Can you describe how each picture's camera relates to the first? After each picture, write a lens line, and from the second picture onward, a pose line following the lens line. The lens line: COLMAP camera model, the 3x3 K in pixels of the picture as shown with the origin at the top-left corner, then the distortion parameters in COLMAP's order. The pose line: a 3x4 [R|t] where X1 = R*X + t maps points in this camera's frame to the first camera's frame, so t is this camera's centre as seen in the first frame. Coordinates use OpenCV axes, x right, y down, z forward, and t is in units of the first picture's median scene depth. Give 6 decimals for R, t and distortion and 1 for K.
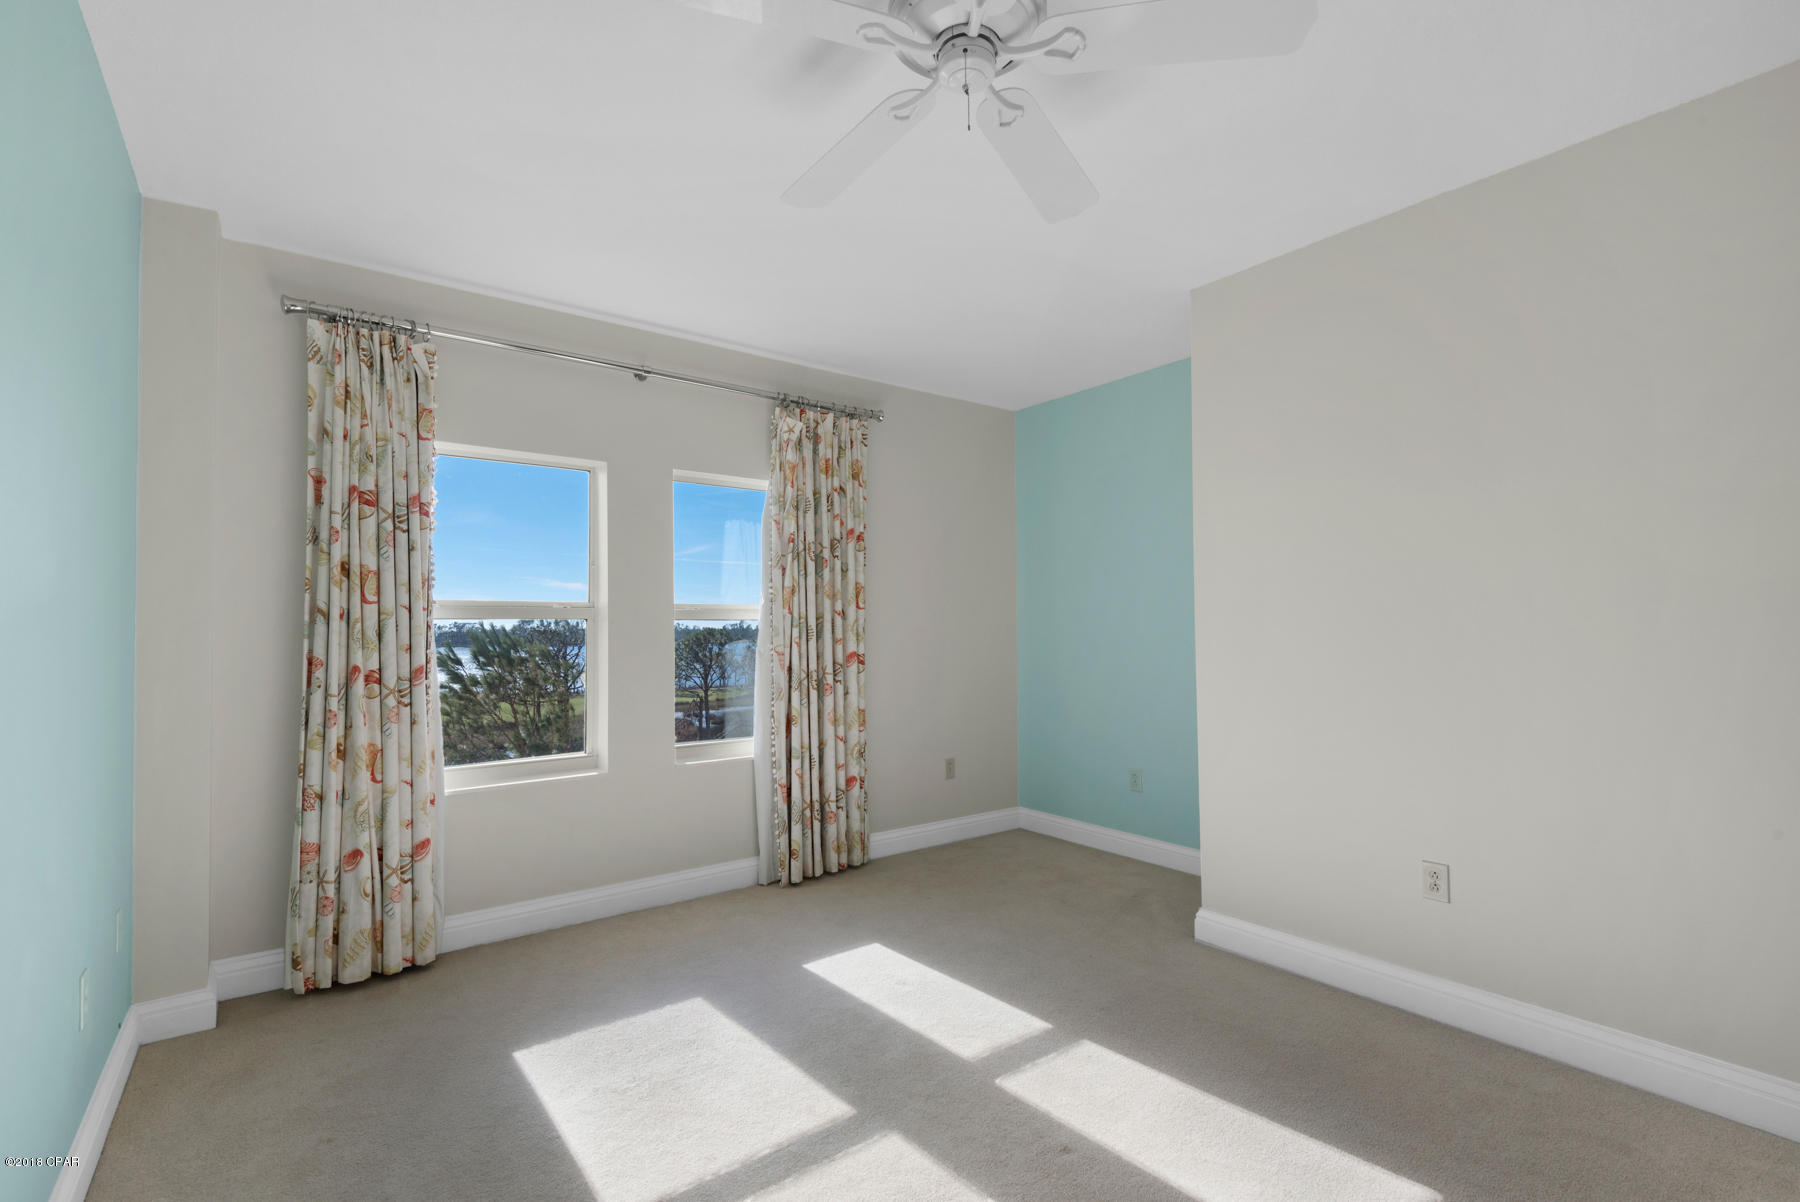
lens RADIAL K [[824.1, 0, 880.7], [0, 824.1, 595.2], [0, 0, 1]] dist [0.019317, -0.010062]
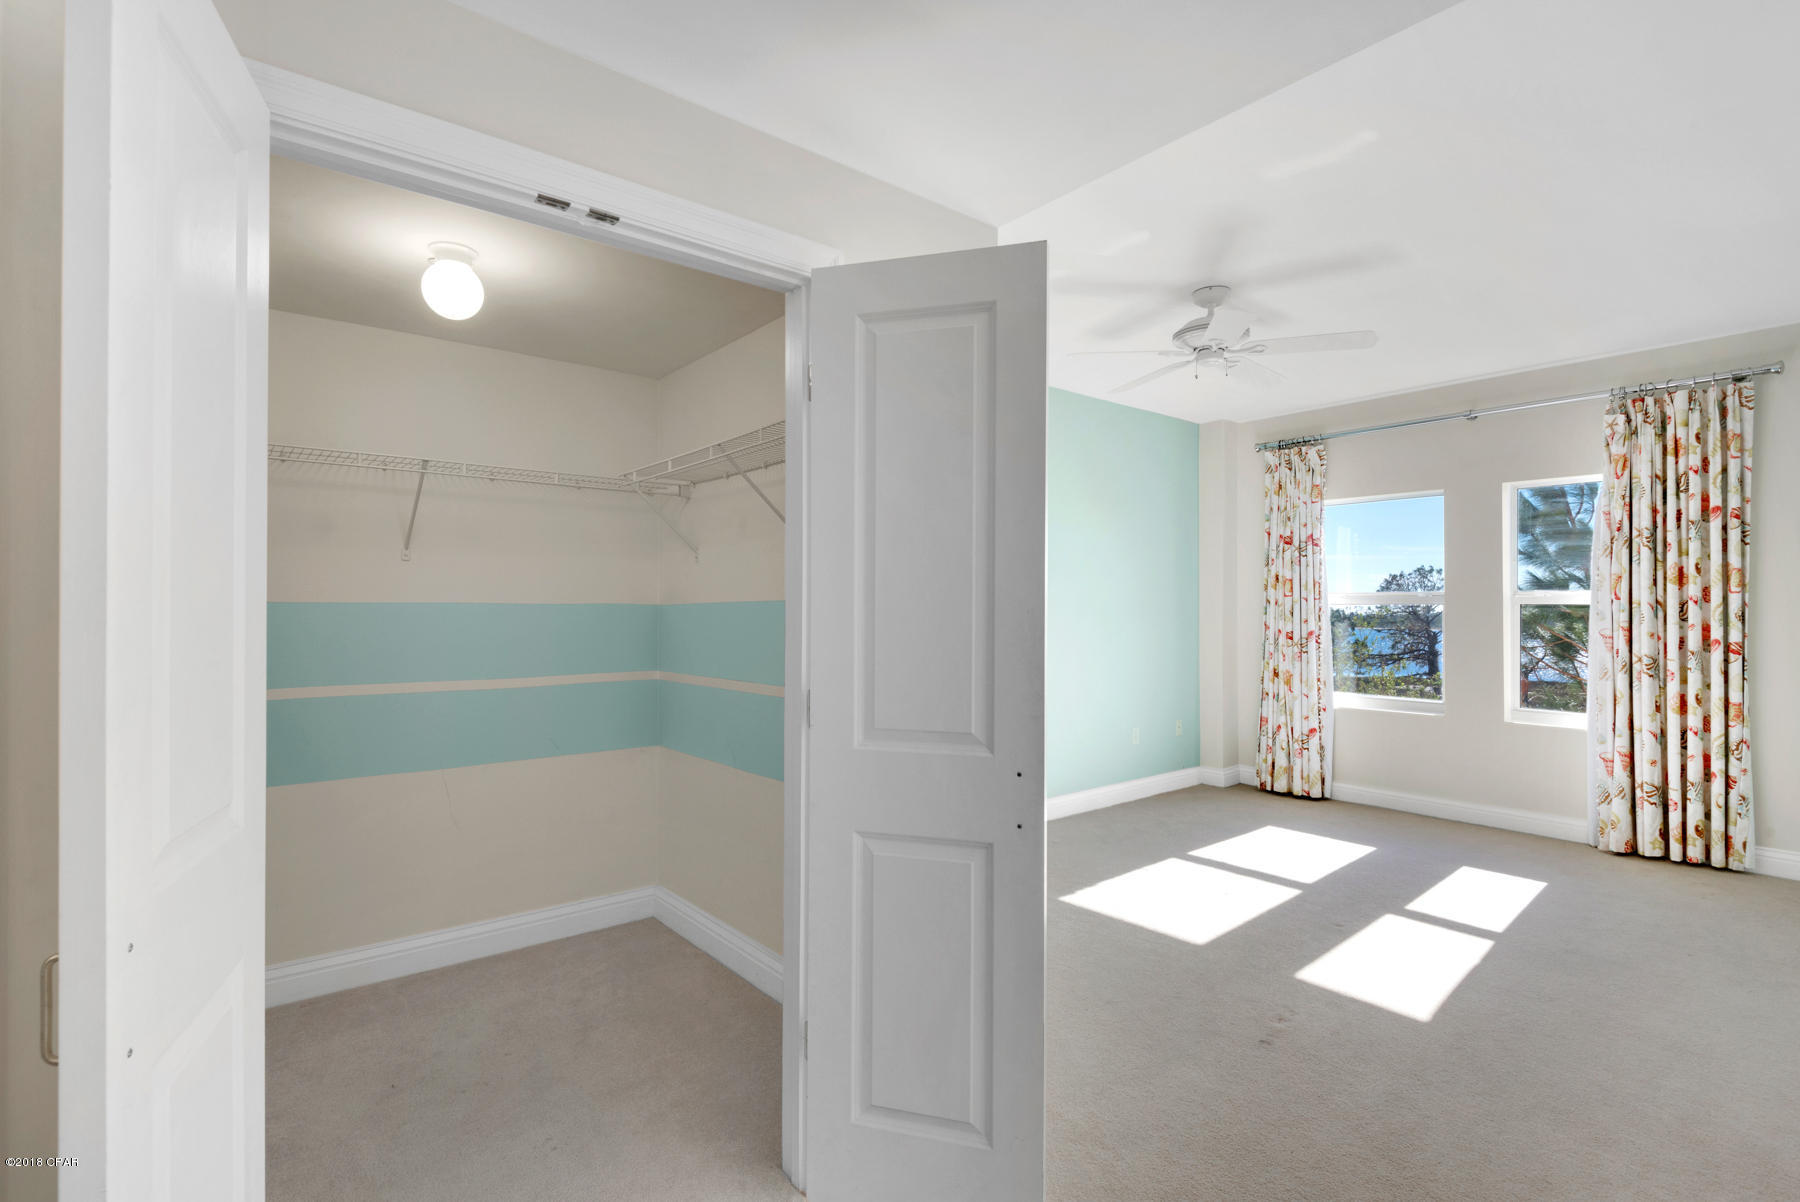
lens RADIAL K [[859.4, 0, 884.6], [0, 859.4, 583.9], [0, 0, 1]] dist [-0.011835, -0.003900]
pose [[-0.003748, -0.029368, -0.999562, 1.297803], [0.024207, 0.999273, -0.029450, 0.016279], [0.999700, -0.024307, -0.003035, 0.093043]]
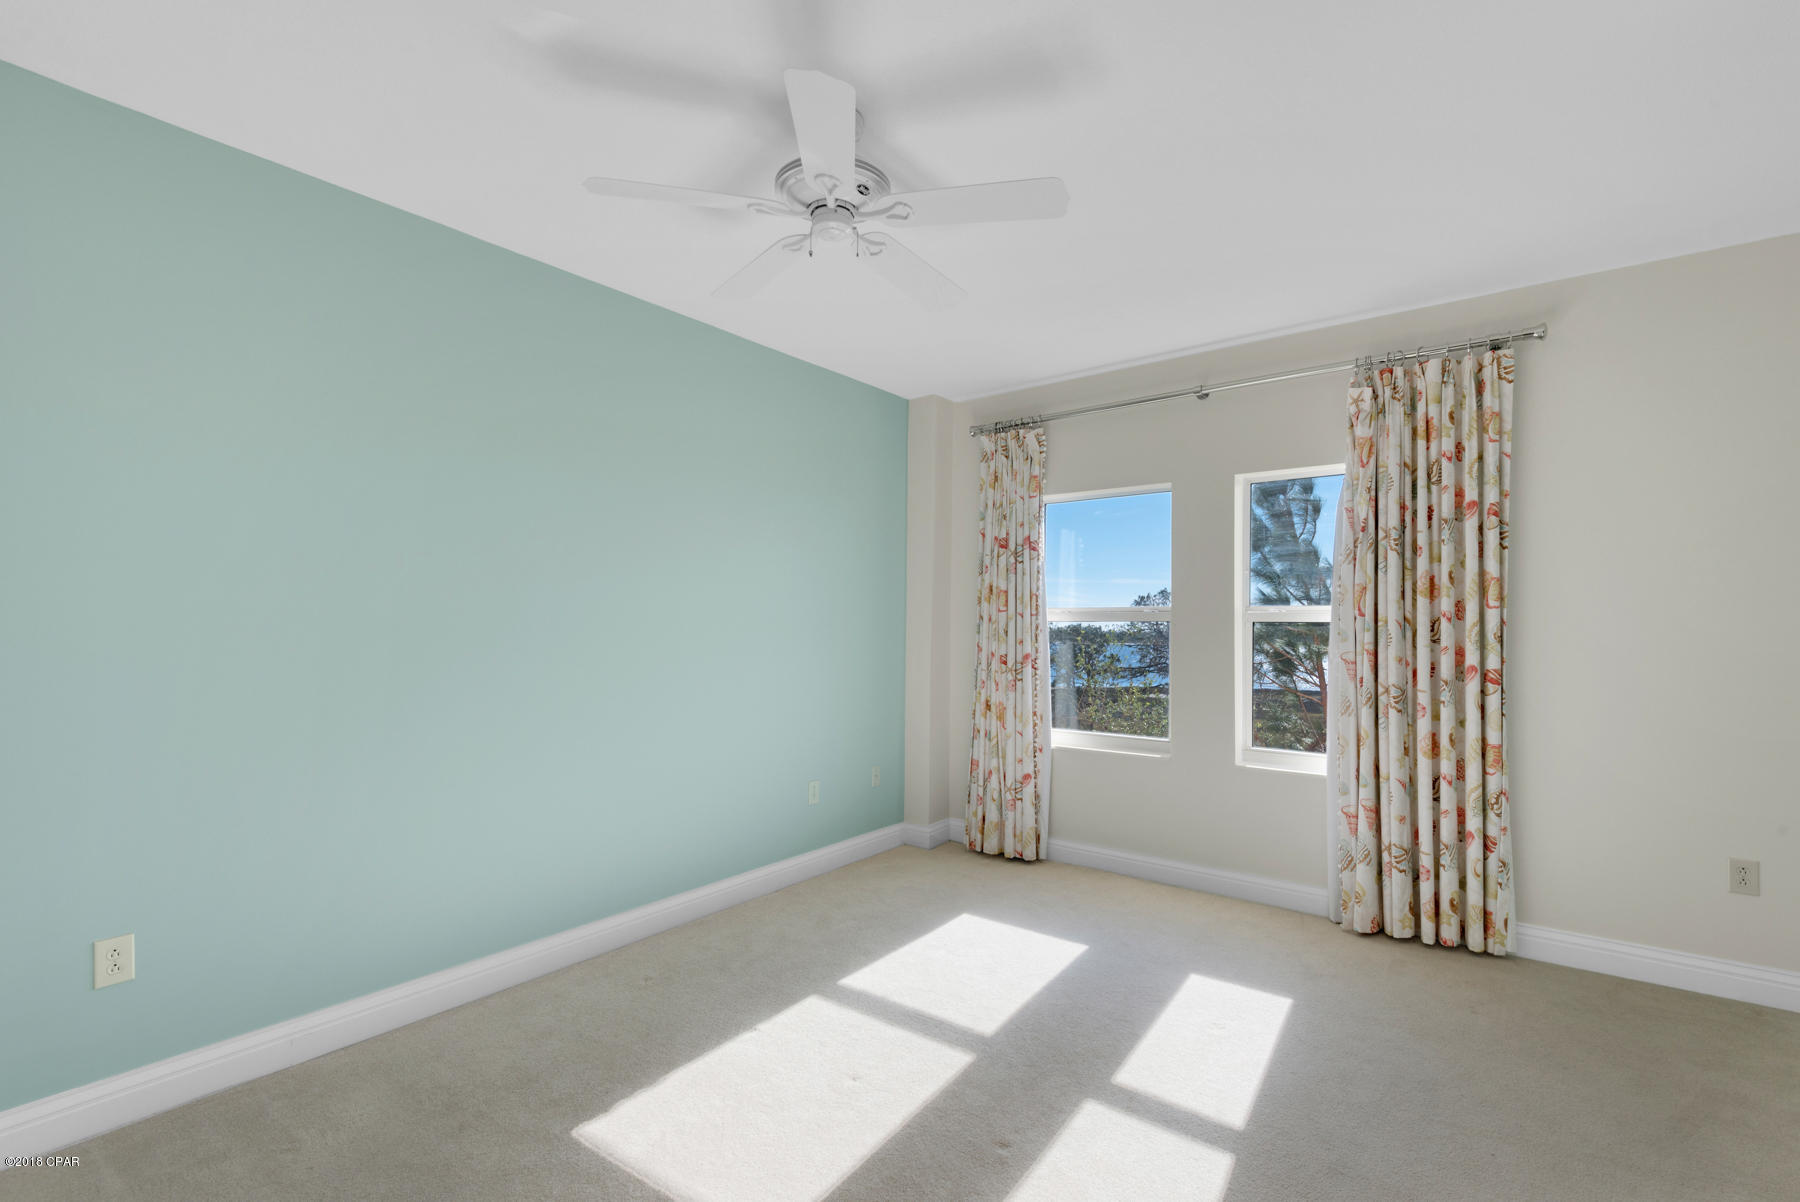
lens RADIAL K [[824.1, 0, 909.0], [0, 824.1, 601.8], [0, 0, 1]] dist [0.019317, -0.010062]
pose [[0.250608, -0.028457, -0.967670, 0.800503], [0.023470, 0.999453, -0.023313, 0.022580], [0.967804, -0.016869, 0.251139, 0.441435]]
